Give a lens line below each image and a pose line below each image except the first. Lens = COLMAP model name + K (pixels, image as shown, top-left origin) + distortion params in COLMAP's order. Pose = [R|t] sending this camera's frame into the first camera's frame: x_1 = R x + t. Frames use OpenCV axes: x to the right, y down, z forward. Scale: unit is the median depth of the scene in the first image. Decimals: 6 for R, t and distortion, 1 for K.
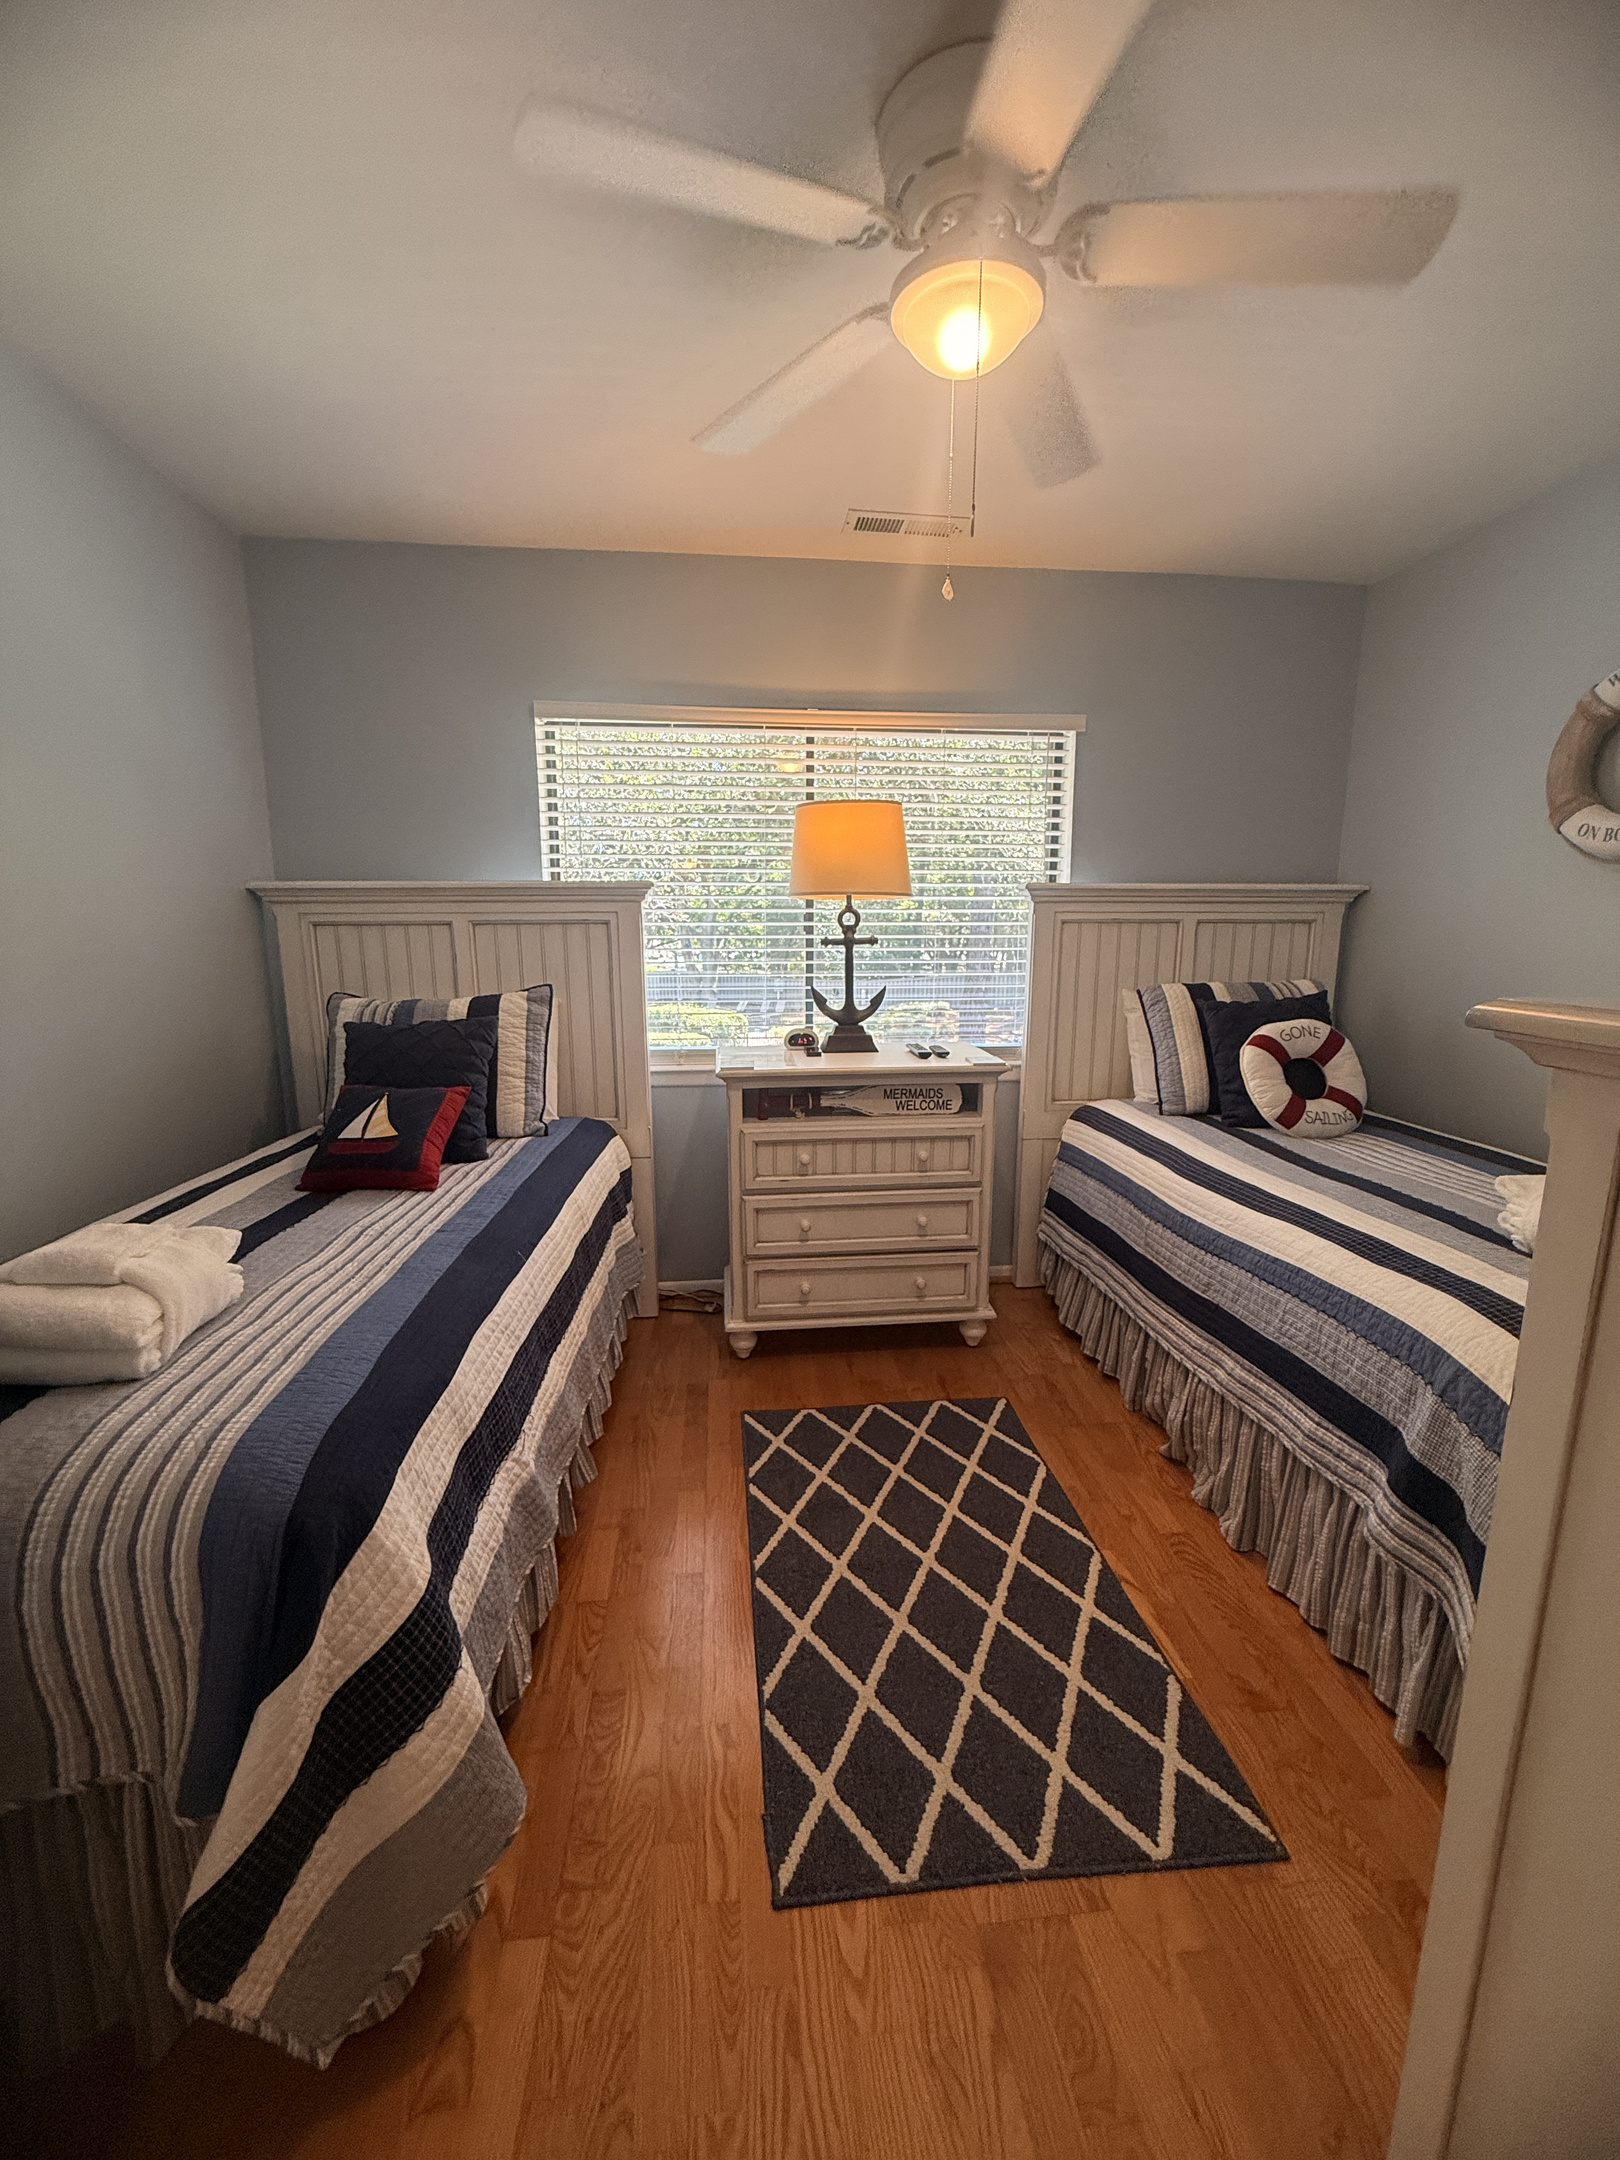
lens RADIAL K [[860.6, 0, 809.1], [0, 860.6, 1075.6], [0, 0, 1]] dist [-0.002572, 0.000565]
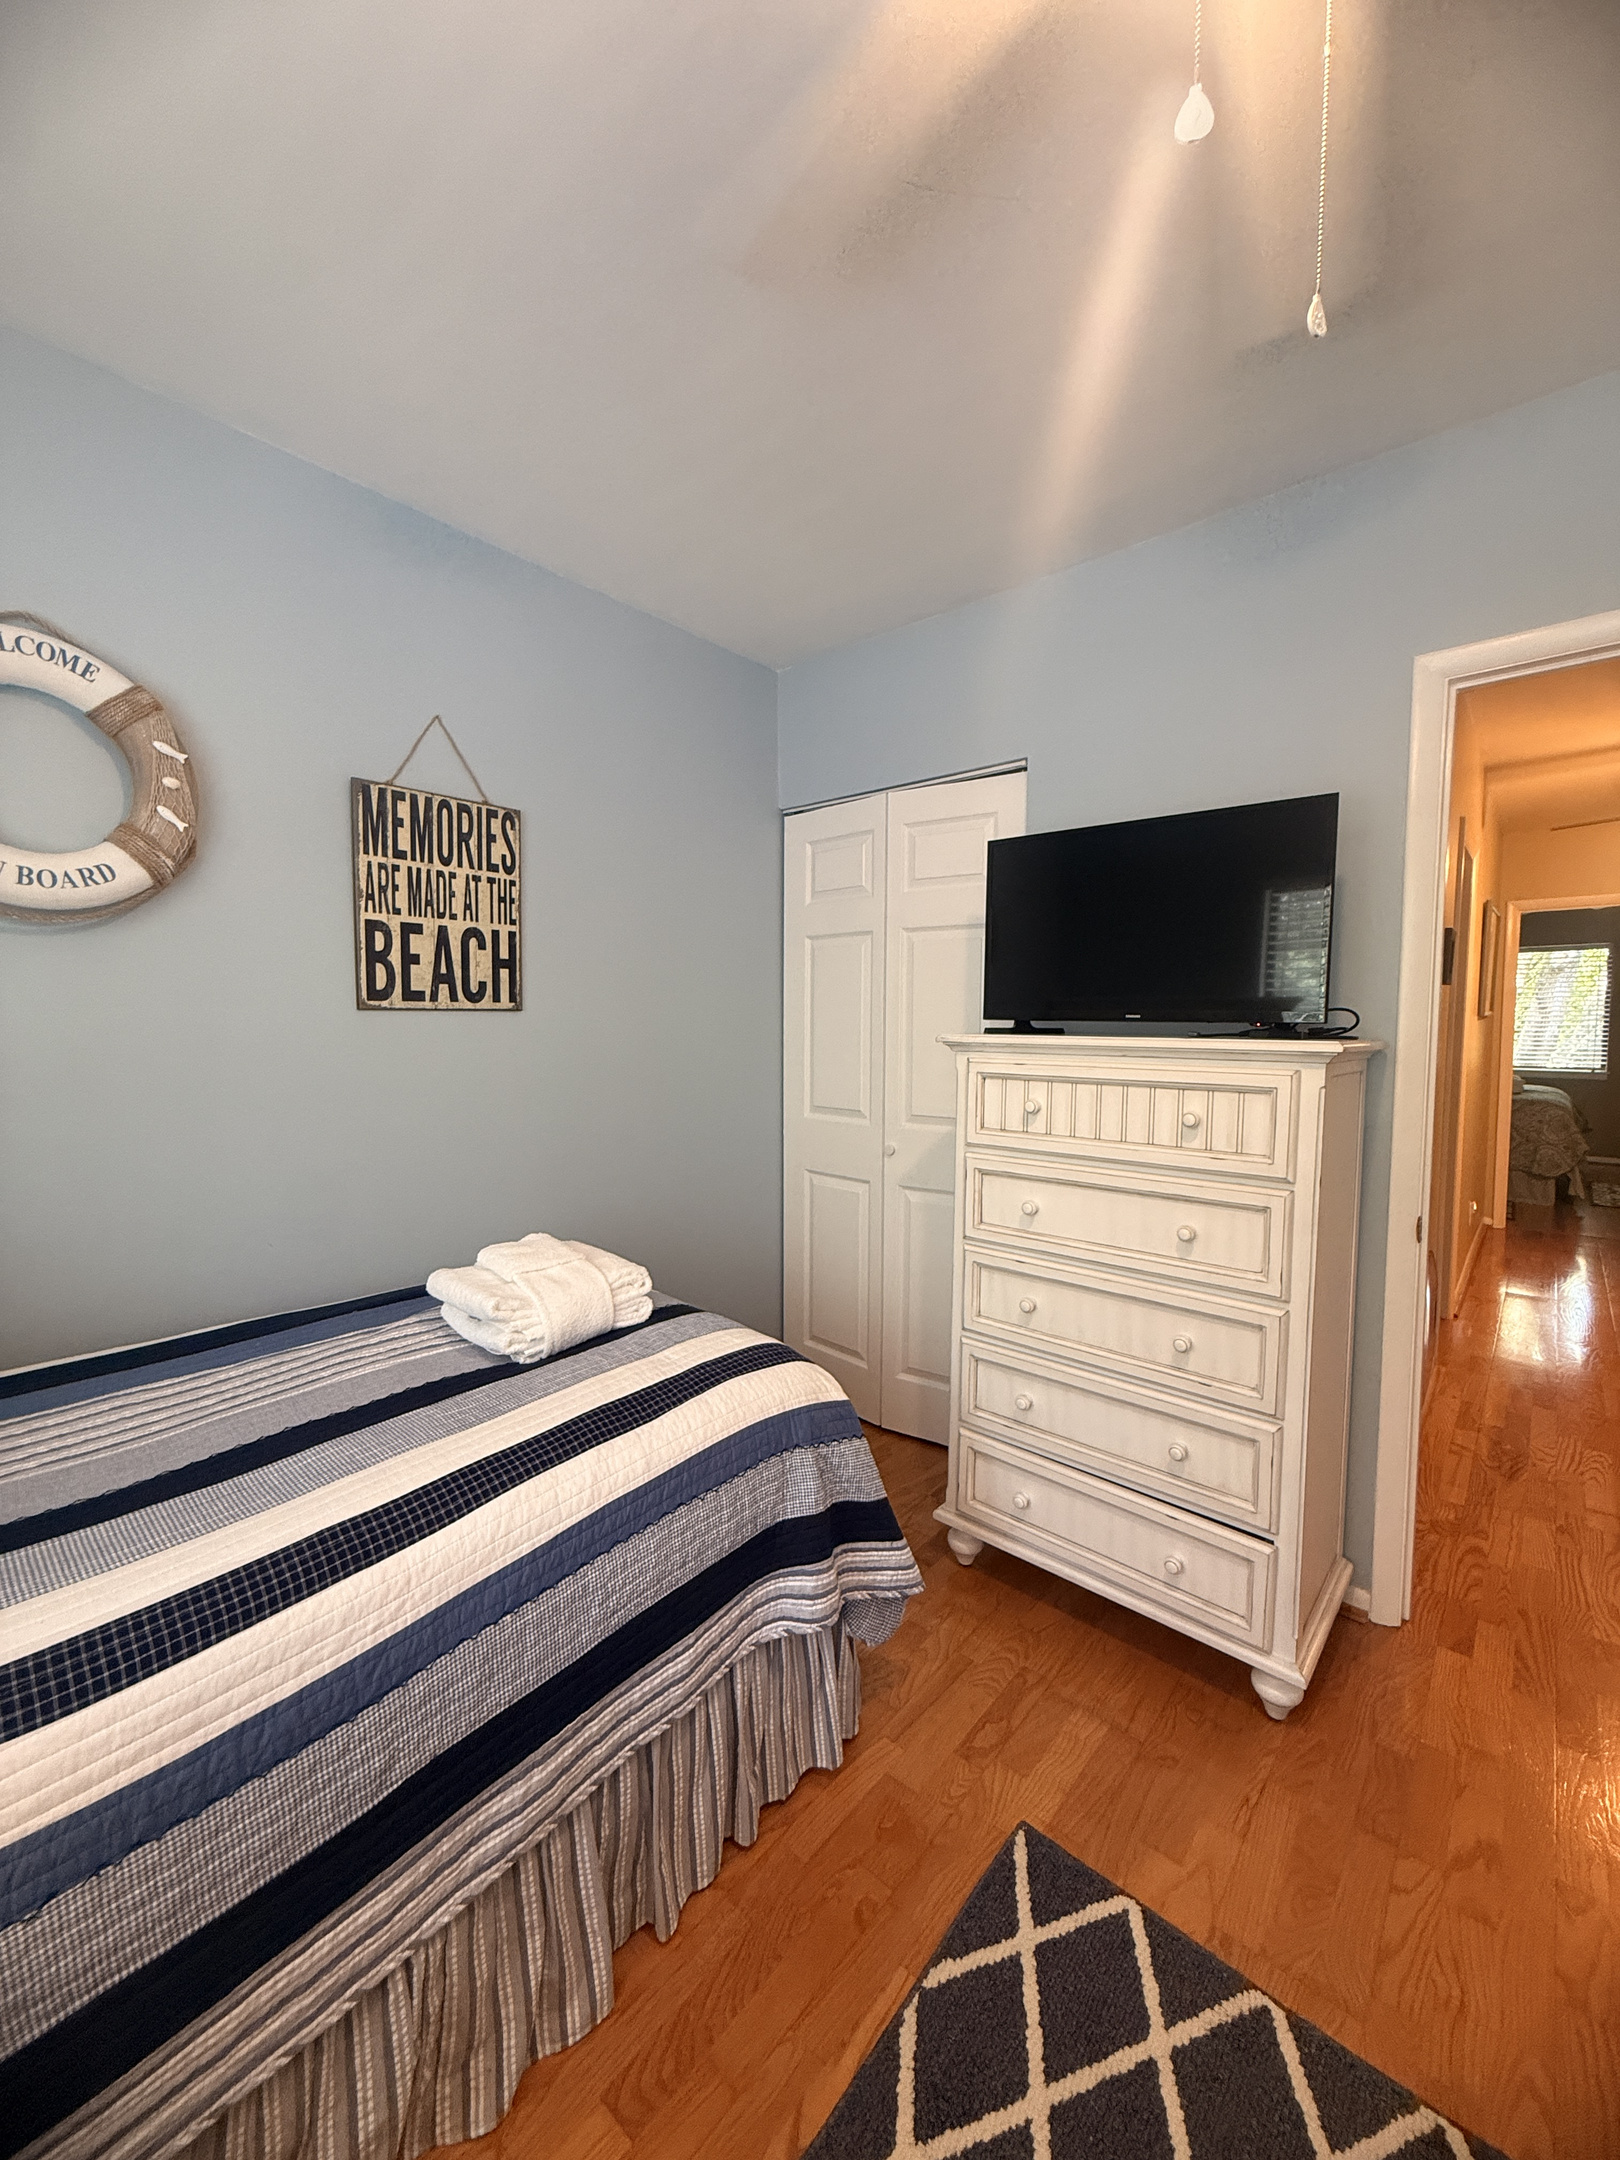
lens RADIAL K [[860.6, 0, 812.3], [0, 860.6, 1072.9], [0, 0, 1]] dist [-0.002572, 0.000565]
pose [[-0.687314, -0.052755, 0.724442, -0.011136], [0.116149, 0.976543, 0.181310, -0.144859], [-0.717014, 0.208760, -0.665064, 0.850806]]
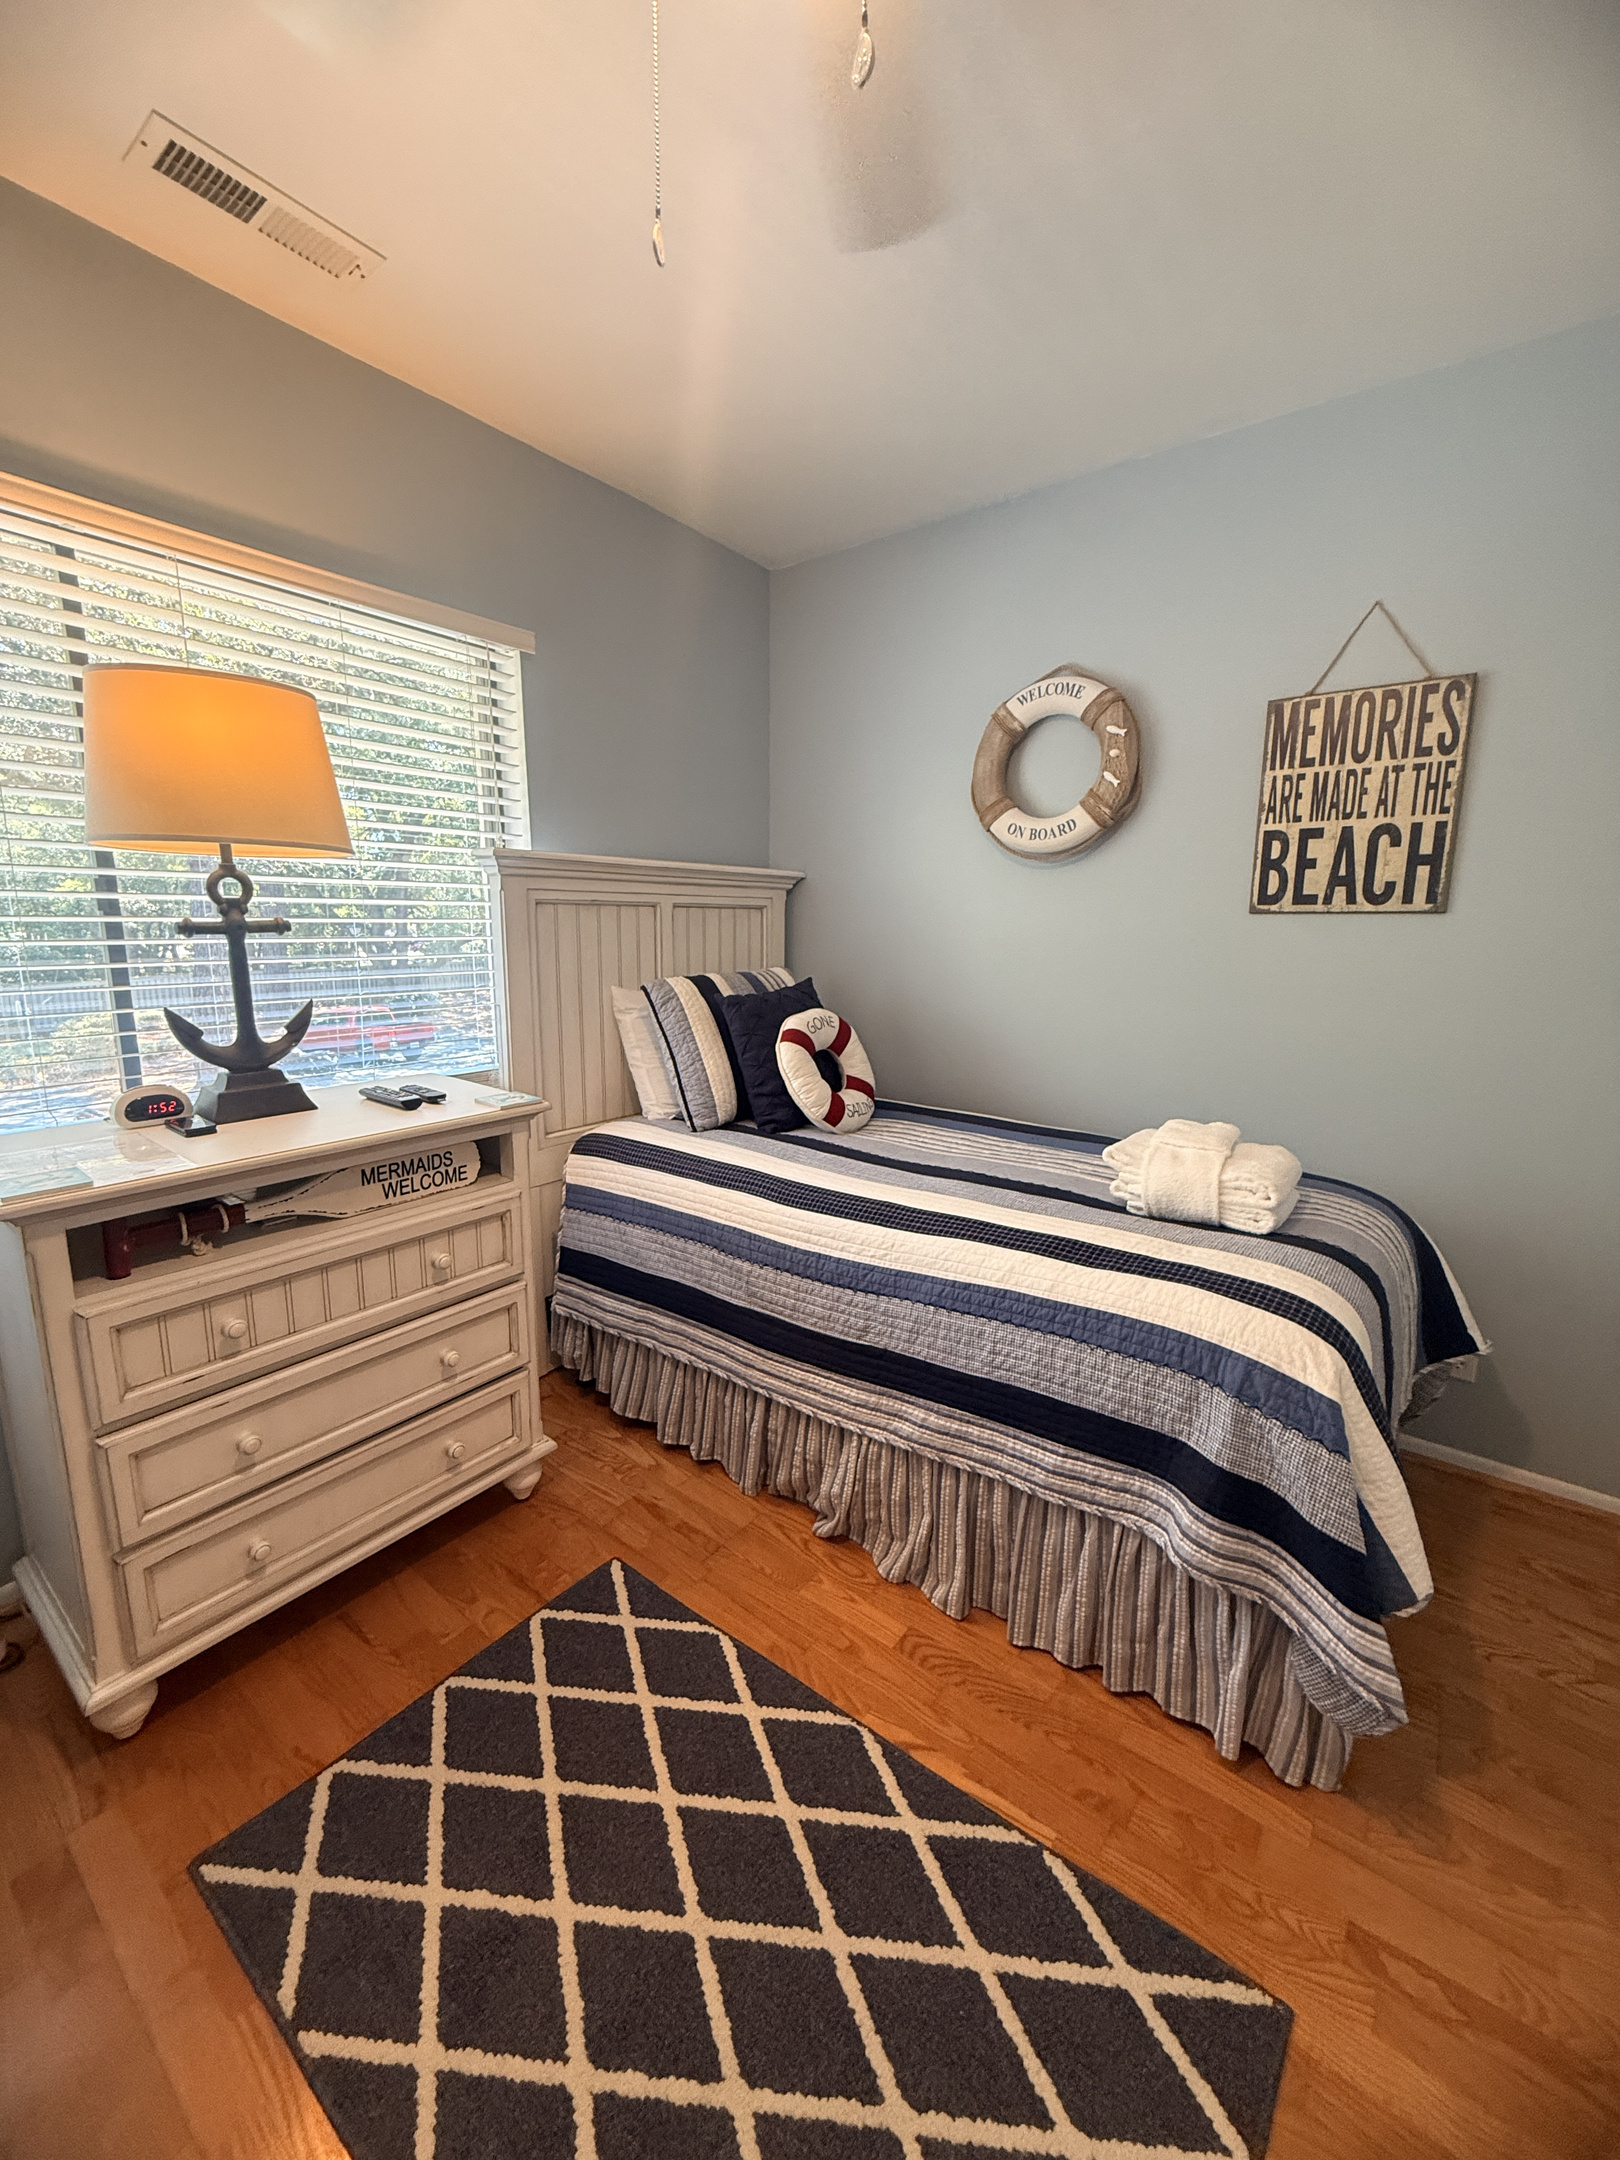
lens RADIAL K [[860.6, 0, 809.3], [0, 860.6, 1076.5], [0, 0, 1]] dist [-0.002572, 0.000565]
pose [[0.684656, -0.123902, 0.718258, -0.124290], [0.116131, 0.991400, 0.060321, -0.049657], [-0.719555, 0.042113, 0.693157, 0.349235]]
